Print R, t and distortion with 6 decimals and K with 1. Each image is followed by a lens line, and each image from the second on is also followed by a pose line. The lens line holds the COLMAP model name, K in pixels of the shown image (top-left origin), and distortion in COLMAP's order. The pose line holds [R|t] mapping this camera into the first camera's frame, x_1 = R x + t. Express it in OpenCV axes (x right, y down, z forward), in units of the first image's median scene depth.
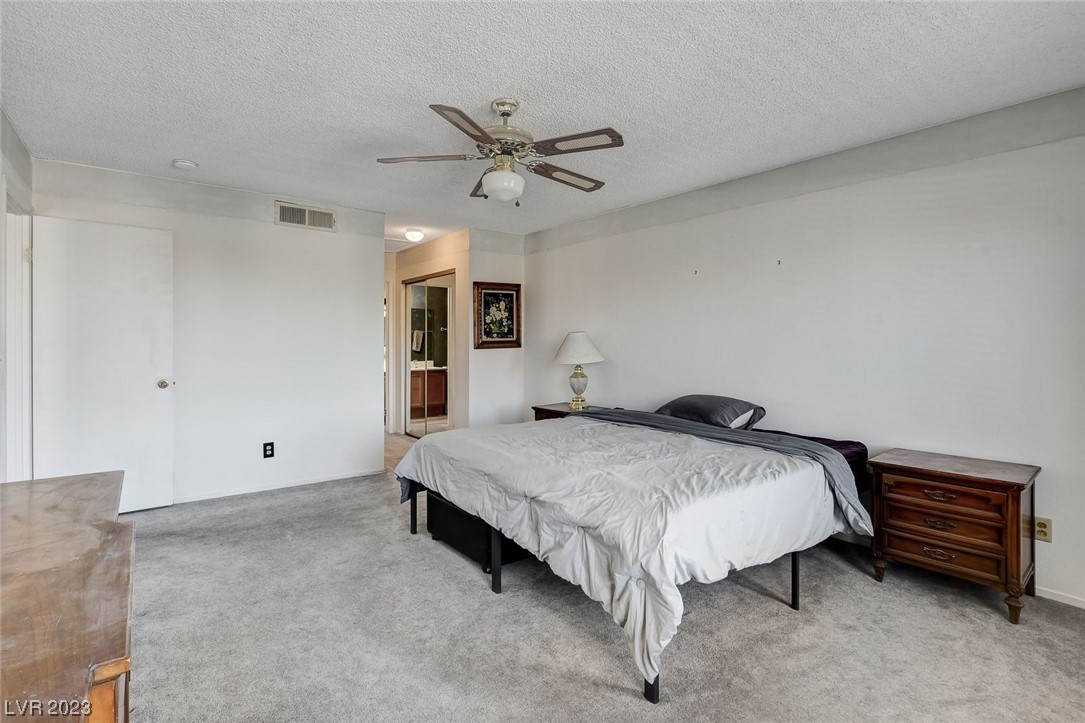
lens RADIAL K [[504.9, 0, 538.0], [0, 504.9, 360.0], [0, 0, 1]] dist [-0.013861, 0.000564]
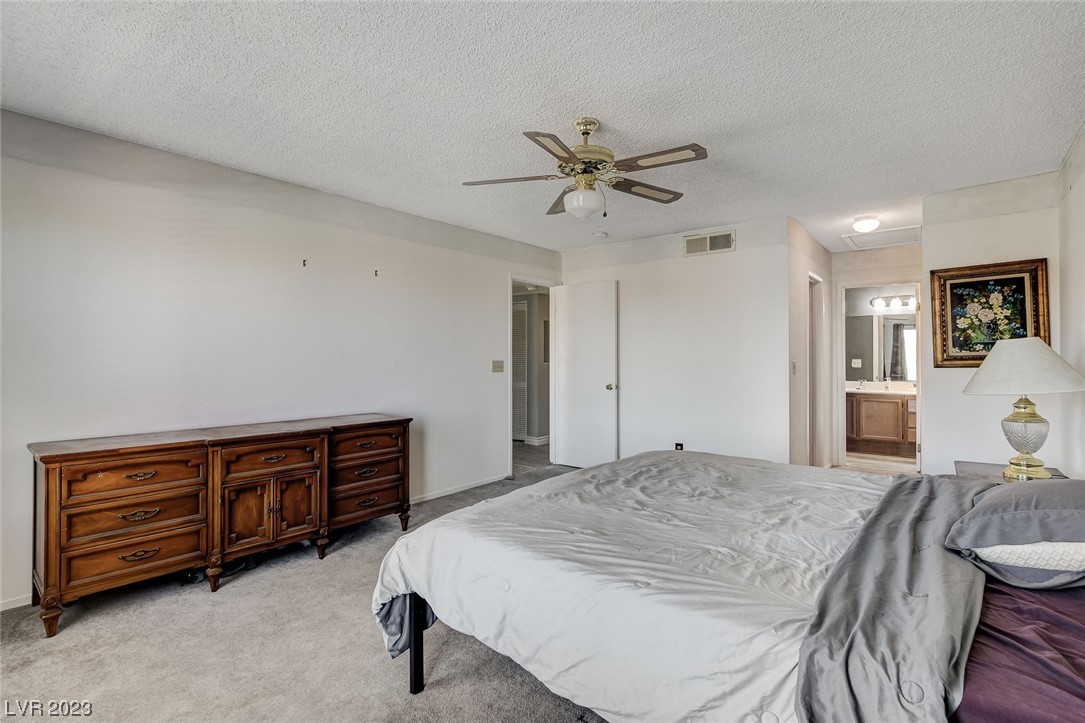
lens RADIAL K [[504.9, 0, 538.0], [0, 504.9, 360.0], [0, 0, 1]] dist [-0.013861, 0.000564]
pose [[0.219647, 0.001602, -0.975578, 0.420231], [-0.036702, 0.999304, -0.006623, -0.007643], [0.974889, 0.037261, 0.219553, 0.321059]]
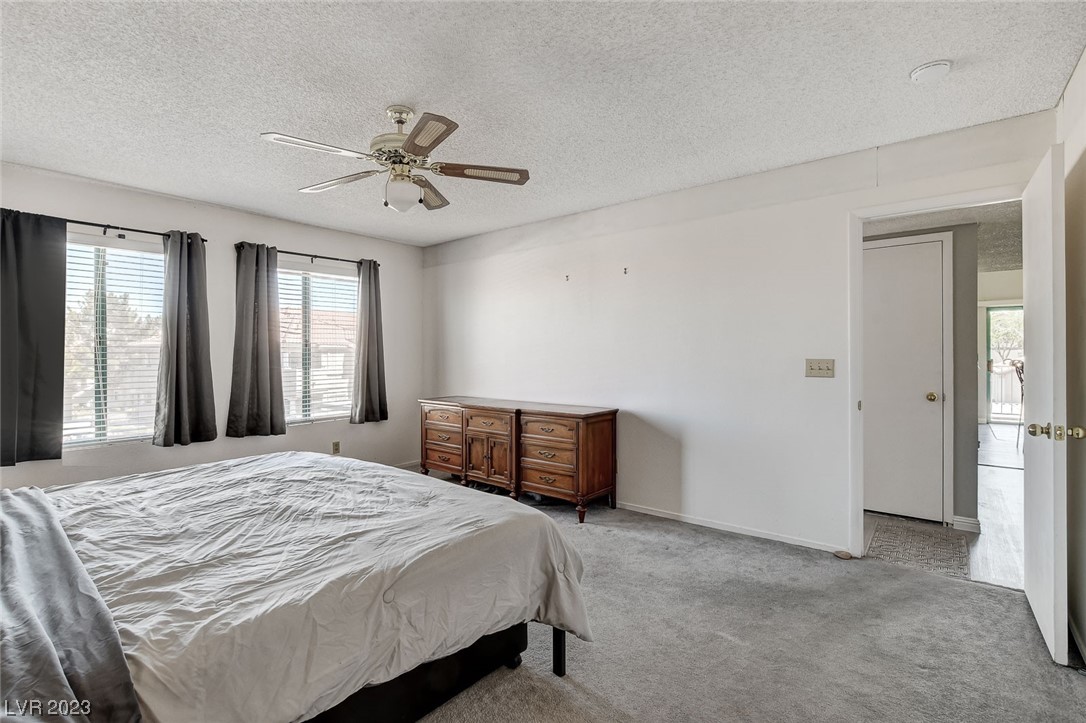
lens RADIAL K [[505.3, 0, 538.5], [0, 505.3, 360.0], [0, 0, 1]] dist [-0.013861, 0.000564]
pose [[-0.973411, 0.003267, -0.229041, -0.024908], [-0.007167, 0.998974, 0.044710, -0.029943], [0.228953, 0.045163, -0.972389, 0.911343]]
